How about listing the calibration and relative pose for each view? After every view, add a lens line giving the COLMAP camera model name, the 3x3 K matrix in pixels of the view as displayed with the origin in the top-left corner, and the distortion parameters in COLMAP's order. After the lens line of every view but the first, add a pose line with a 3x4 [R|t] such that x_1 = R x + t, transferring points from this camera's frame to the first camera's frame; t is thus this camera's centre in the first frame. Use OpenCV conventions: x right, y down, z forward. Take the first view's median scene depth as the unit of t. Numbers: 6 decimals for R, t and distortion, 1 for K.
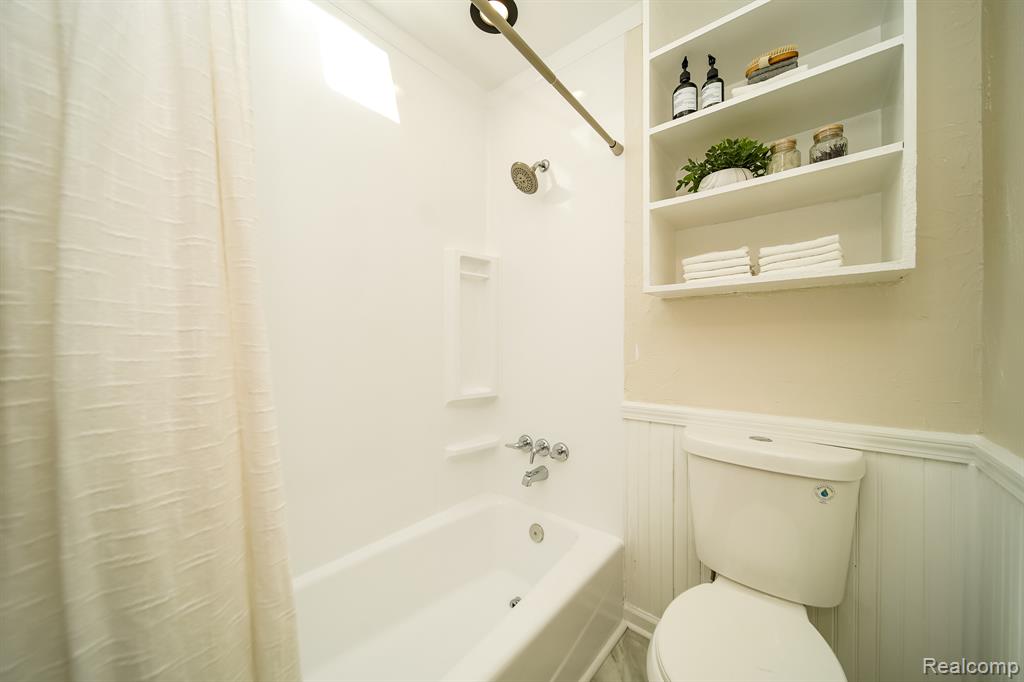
lens RADIAL K [[368.5, 0, 504.3], [0, 368.5, 341.7], [0, 0, 1]] dist [-0.001482, 0.000077]
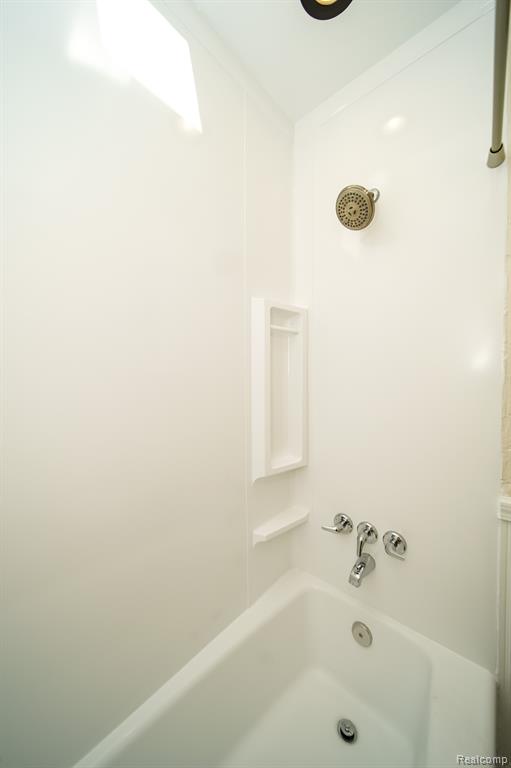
lens RADIAL K [[276.3, 0, 240.9], [0, 276.3, 377.3], [0, 0, 1]] dist [-0.001482, 0.000077]
pose [[0.998921, -0.006186, -0.046026, -0.181295], [0.006737, 0.999907, 0.011831, -0.092252], [0.045949, -0.012129, 0.998870, 0.416083]]
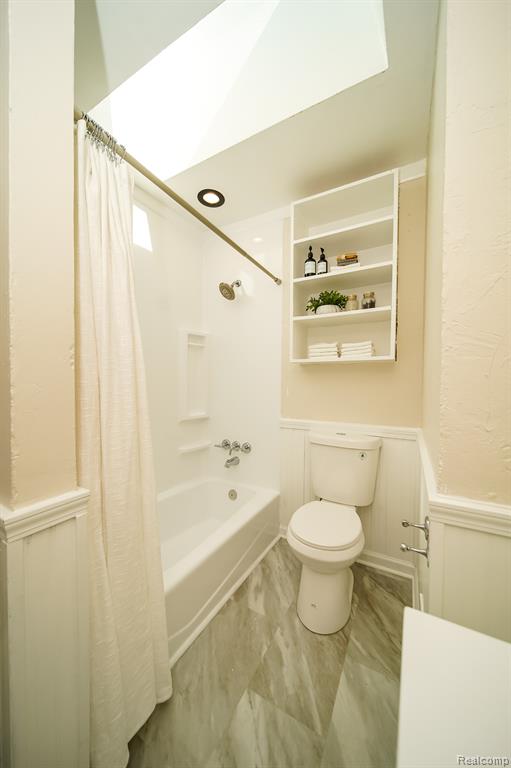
lens RADIAL K [[276.3, 0, 253.0], [0, 276.3, 384.3], [0, 0, 1]] dist [-0.001482, 0.000077]
pose [[0.981833, 0.002729, 0.189725, -0.076529], [-0.006938, 0.999744, 0.021524, -0.037627], [-0.189618, -0.022450, 0.981601, -0.334370]]
